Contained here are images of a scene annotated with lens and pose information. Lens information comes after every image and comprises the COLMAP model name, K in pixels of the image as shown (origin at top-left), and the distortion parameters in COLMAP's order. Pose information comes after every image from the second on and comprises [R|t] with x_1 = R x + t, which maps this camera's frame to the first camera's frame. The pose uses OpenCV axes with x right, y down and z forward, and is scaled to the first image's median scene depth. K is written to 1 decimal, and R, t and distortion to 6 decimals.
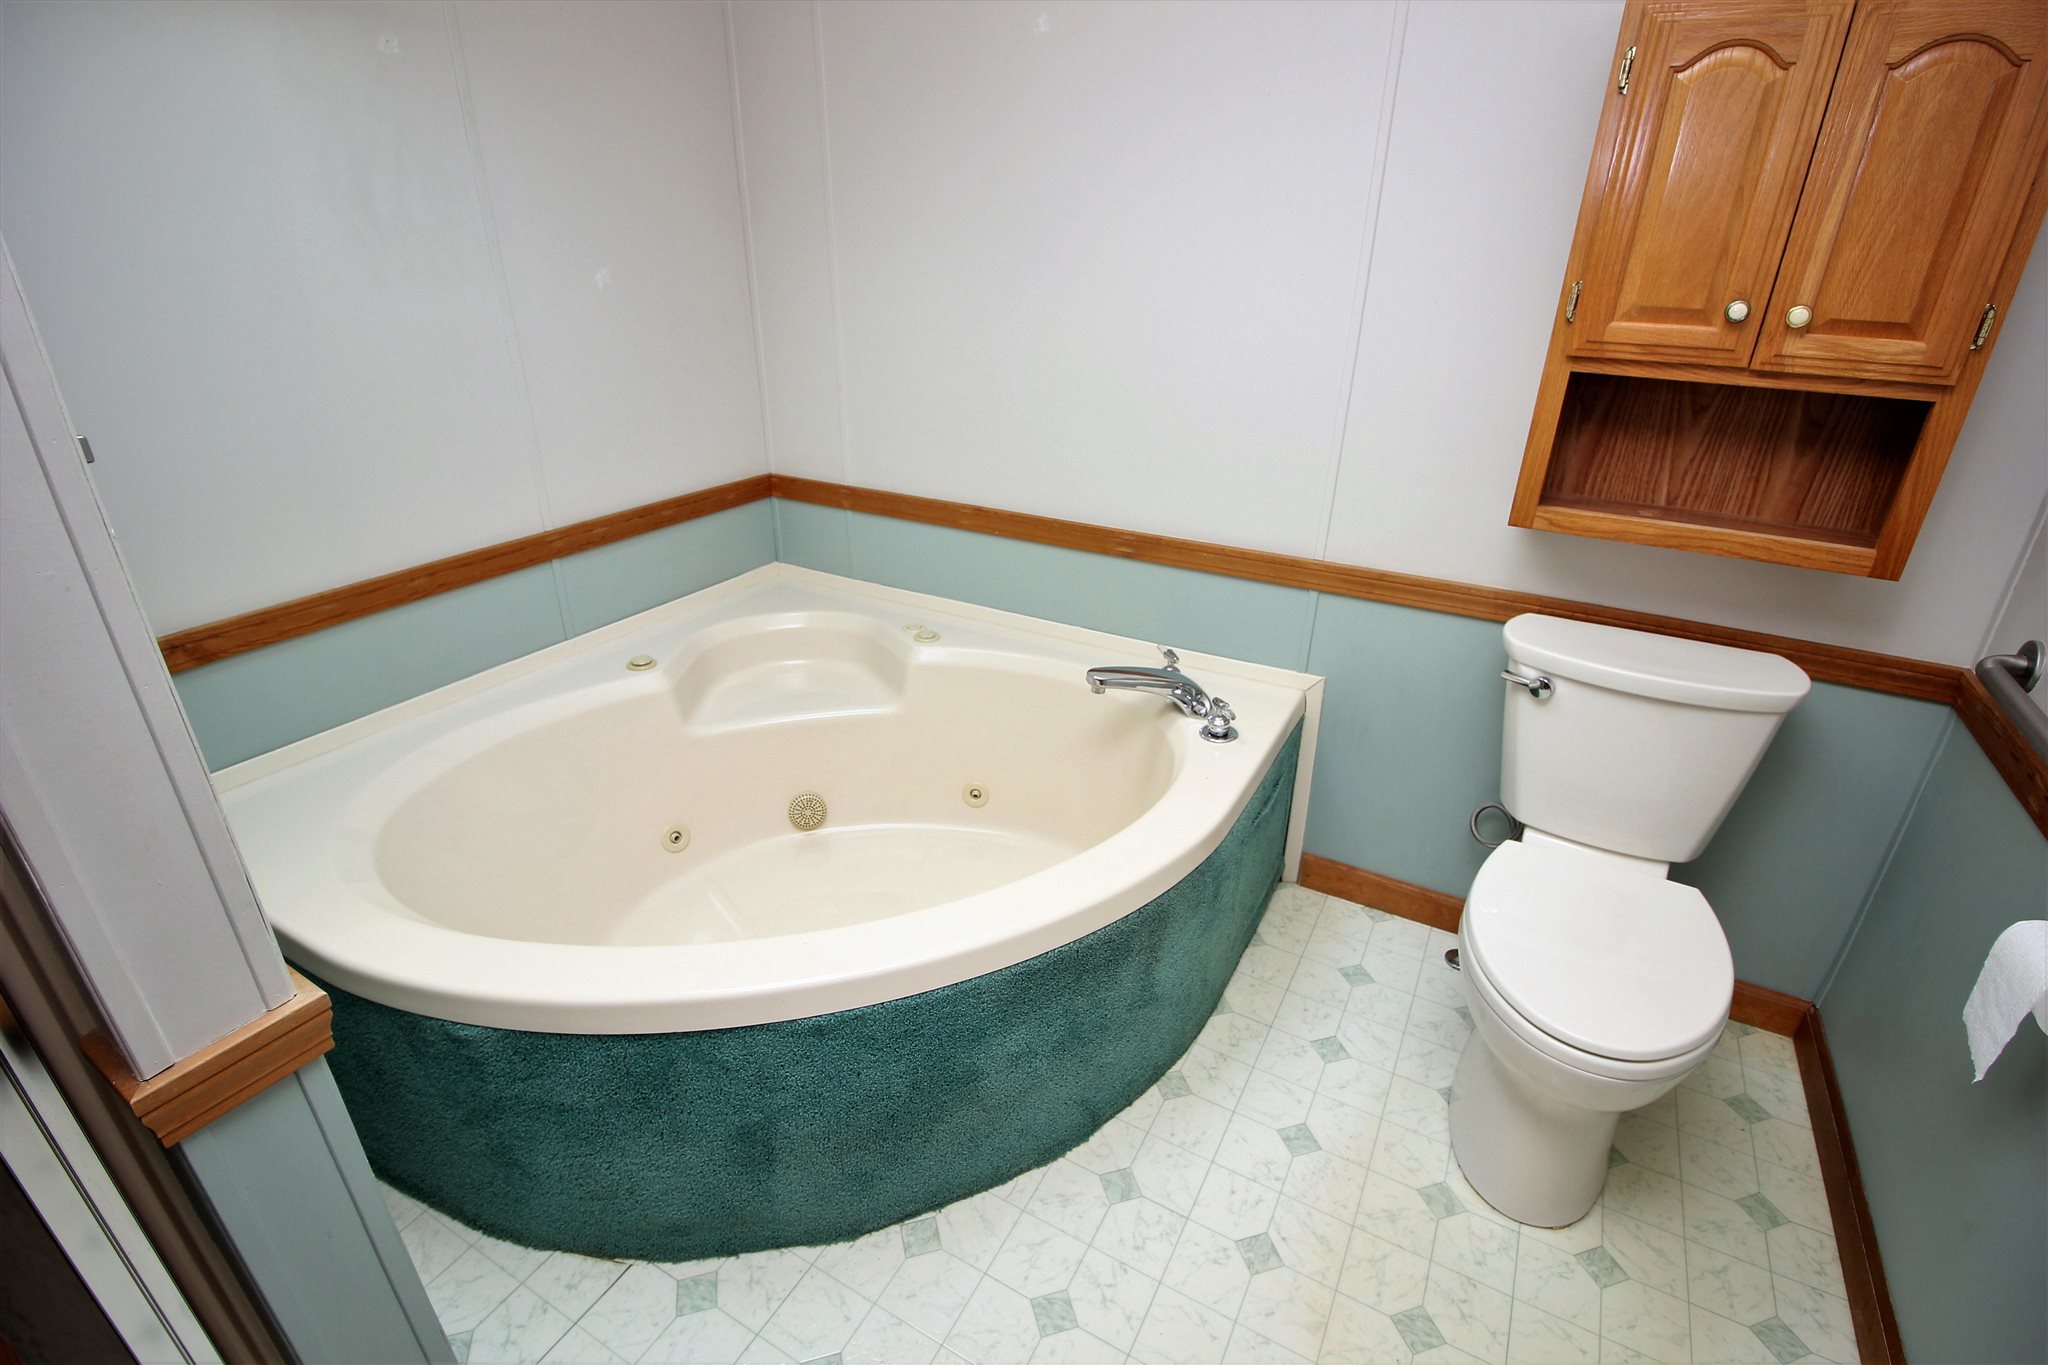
lens RADIAL K [[949.8, 0, 1036.3], [0, 949.8, 683.4], [0, 0, 1]] dist [0.003073, -0.015180]
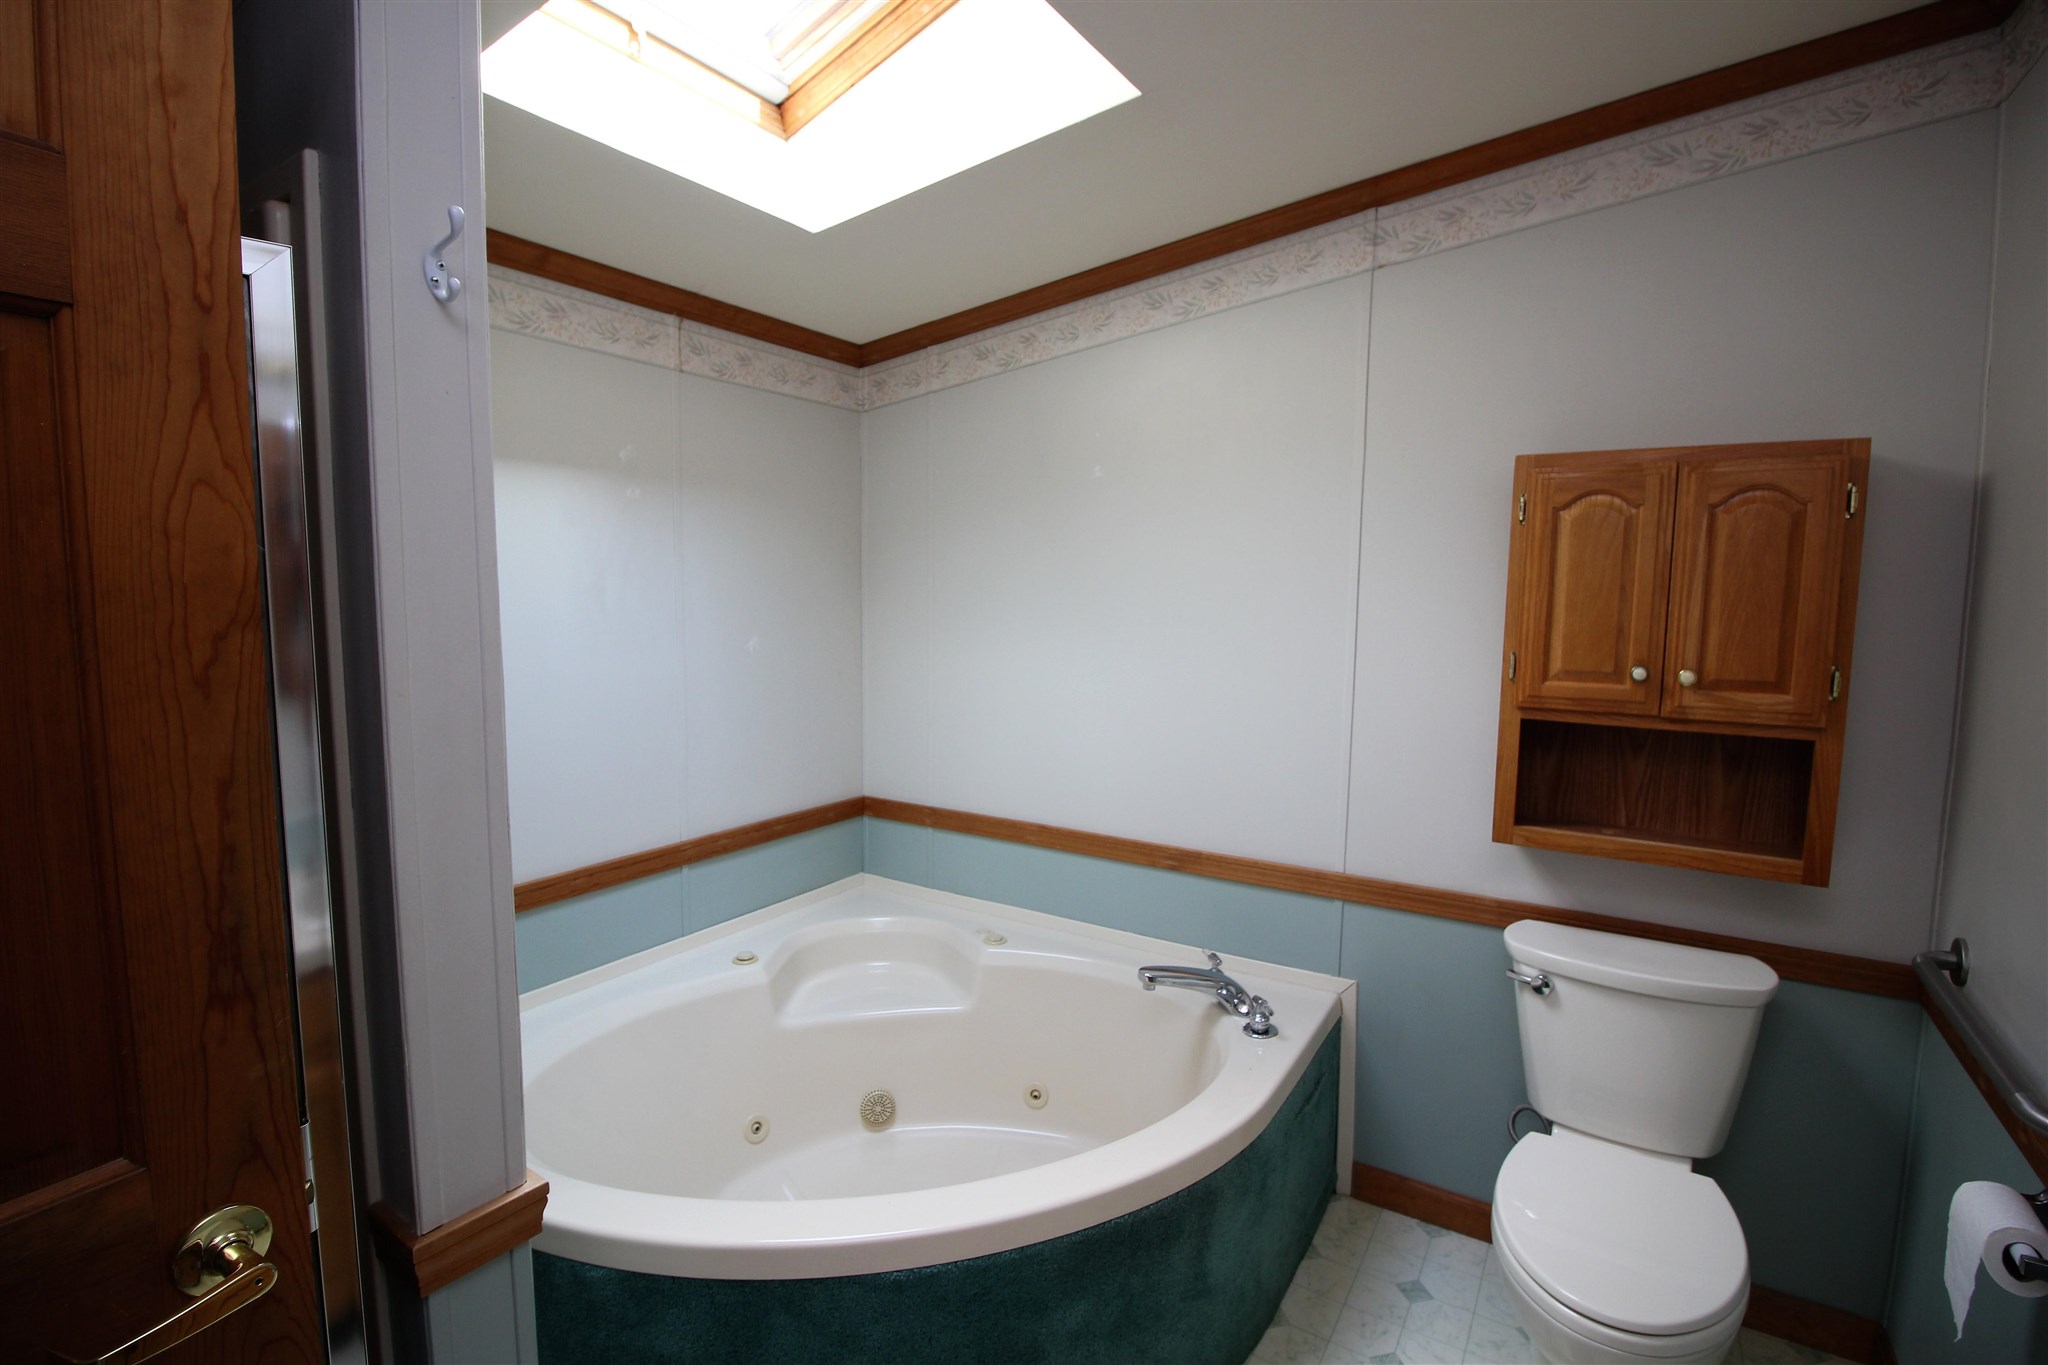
lens RADIAL K [[949.8, 0, 1036.3], [0, 949.8, 683.4], [0, 0, 1]] dist [0.003073, -0.015180]
pose [[0.998339, -0.000656, -0.057612, -0.002795], [-0.018559, 0.942975, -0.332346, 0.049657], [0.054544, 0.332863, 0.941396, -0.202469]]
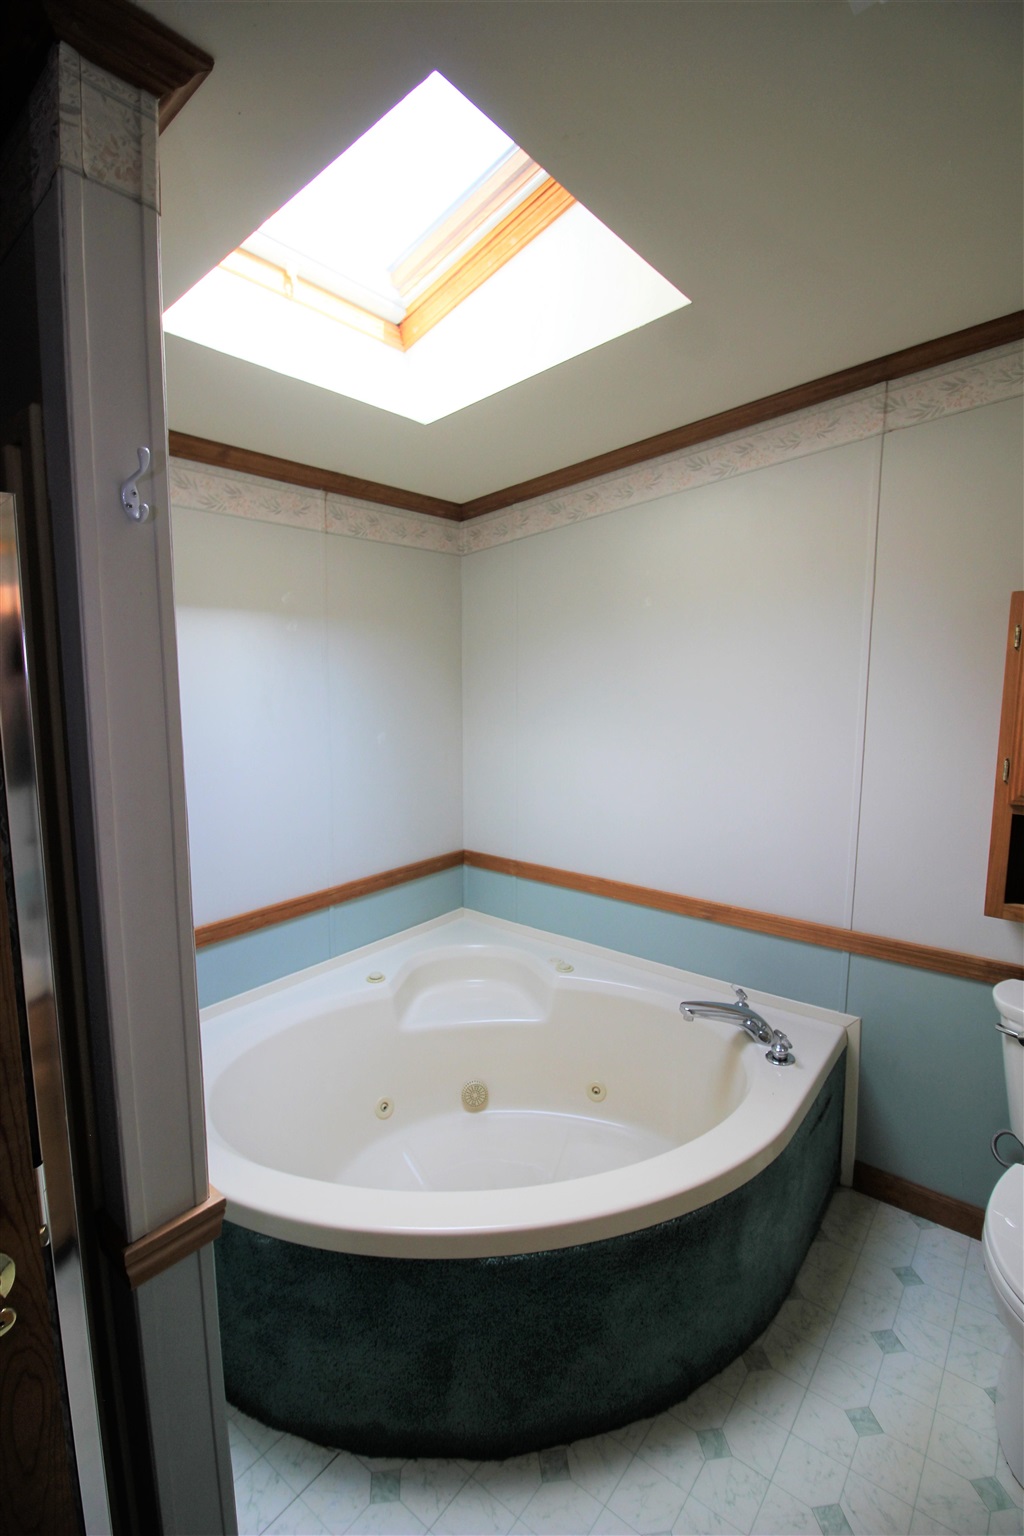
lens RADIAL K [[712.4, 0, 512.3], [0, 712.4, 754.9], [0, 0, 1]] dist [0.003073, -0.015180]
pose [[0.986222, 0.004349, -0.165369, -0.021666], [-0.055387, 0.950640, -0.305312, -0.030520], [0.155878, 0.310265, 0.937783, -0.169255]]
